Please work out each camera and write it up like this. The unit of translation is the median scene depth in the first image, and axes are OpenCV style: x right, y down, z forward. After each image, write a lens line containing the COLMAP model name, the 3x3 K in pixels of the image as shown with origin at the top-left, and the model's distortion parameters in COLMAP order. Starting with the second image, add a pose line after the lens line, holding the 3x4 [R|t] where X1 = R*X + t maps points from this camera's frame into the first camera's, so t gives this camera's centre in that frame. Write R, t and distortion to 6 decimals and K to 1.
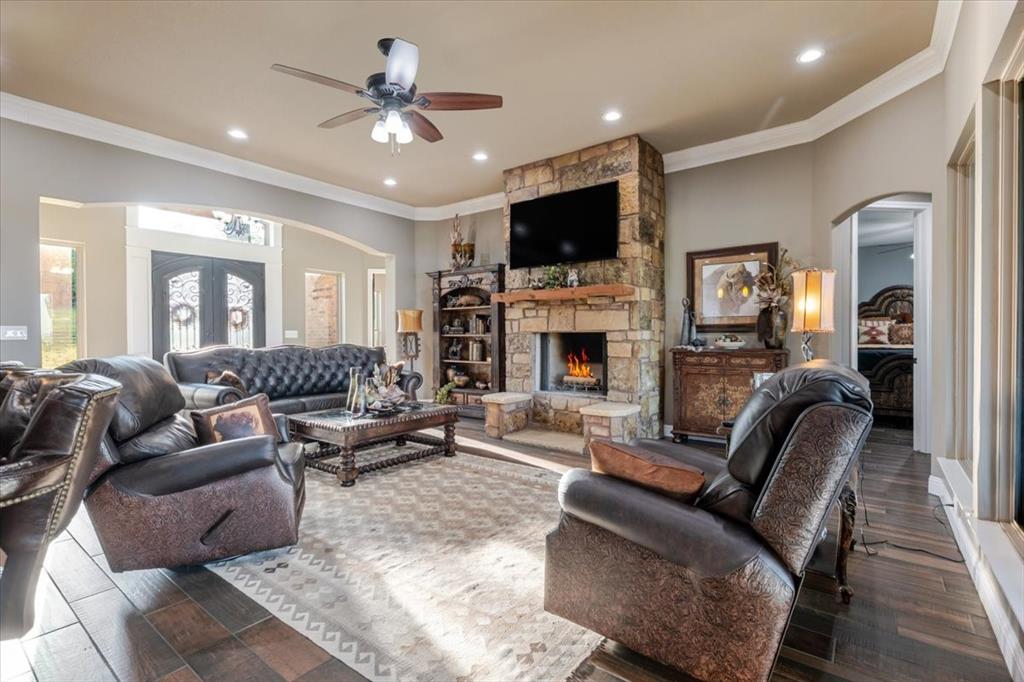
lens RADIAL K [[474.9, 0, 512.6], [0, 474.9, 337.6], [0, 0, 1]] dist [-0.002145, 0.000042]
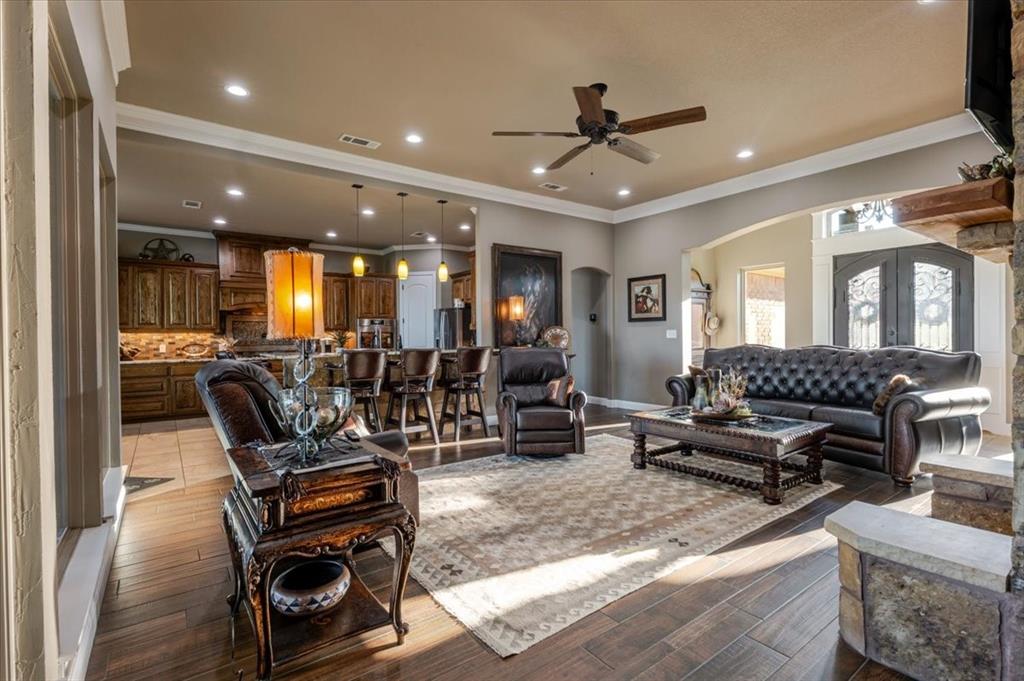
lens RADIAL K [[474.9, 0, 513.3], [0, 474.9, 341.8], [0, 0, 1]] dist [-0.002145, 0.000042]
pose [[-0.281117, 0.013254, -0.959582, 0.761807], [0.002558, 0.999911, 0.013062, -0.005819], [0.959670, 0.001218, -0.281126, 0.951748]]
